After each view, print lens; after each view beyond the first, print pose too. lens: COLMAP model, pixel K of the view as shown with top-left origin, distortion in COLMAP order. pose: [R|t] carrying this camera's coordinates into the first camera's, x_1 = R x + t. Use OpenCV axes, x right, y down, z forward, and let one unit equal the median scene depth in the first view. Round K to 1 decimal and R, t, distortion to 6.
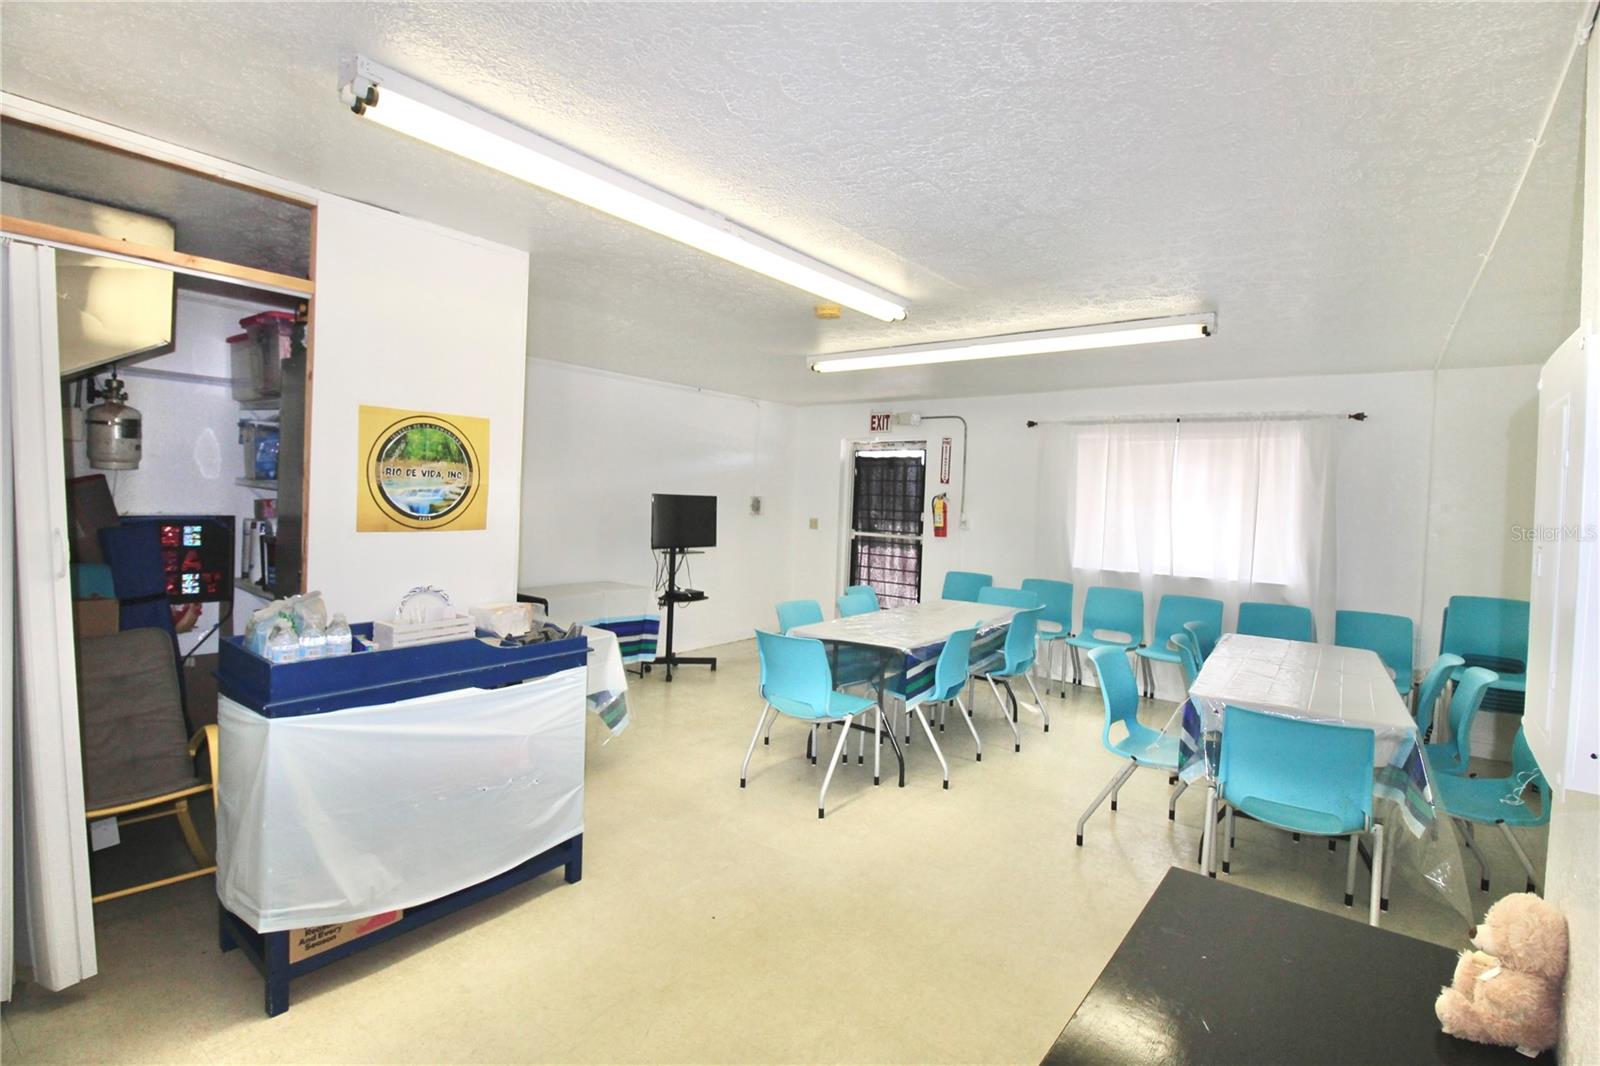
lens RADIAL K [[740.8, 0, 800.2], [0, 740.8, 530.0], [0, 0, 1]] dist [0.001447, 0.000063]
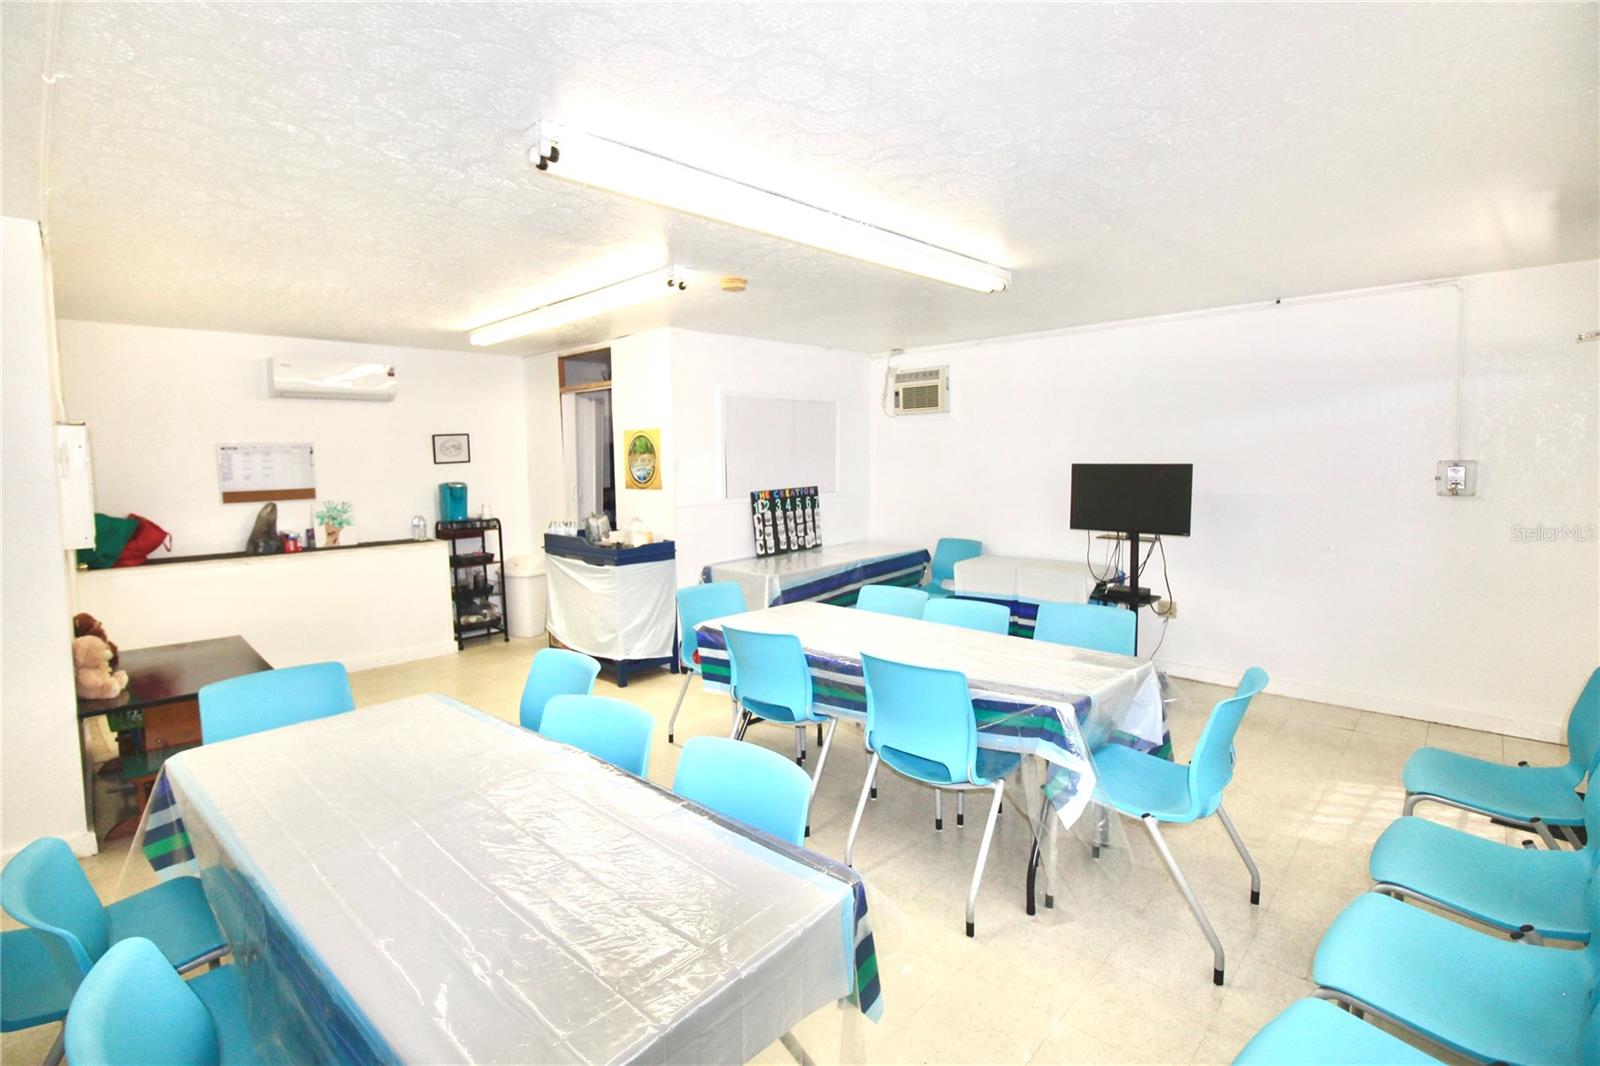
lens RADIAL K [[740.8, 0, 801.0], [0, 740.8, 526.4], [0, 0, 1]] dist [0.001447, 0.000063]
pose [[-0.080267, 0.072066, -0.994165, 1.436792], [-0.034330, 0.996591, 0.075014, -0.062644], [0.996182, 0.040151, -0.077519, 1.565735]]
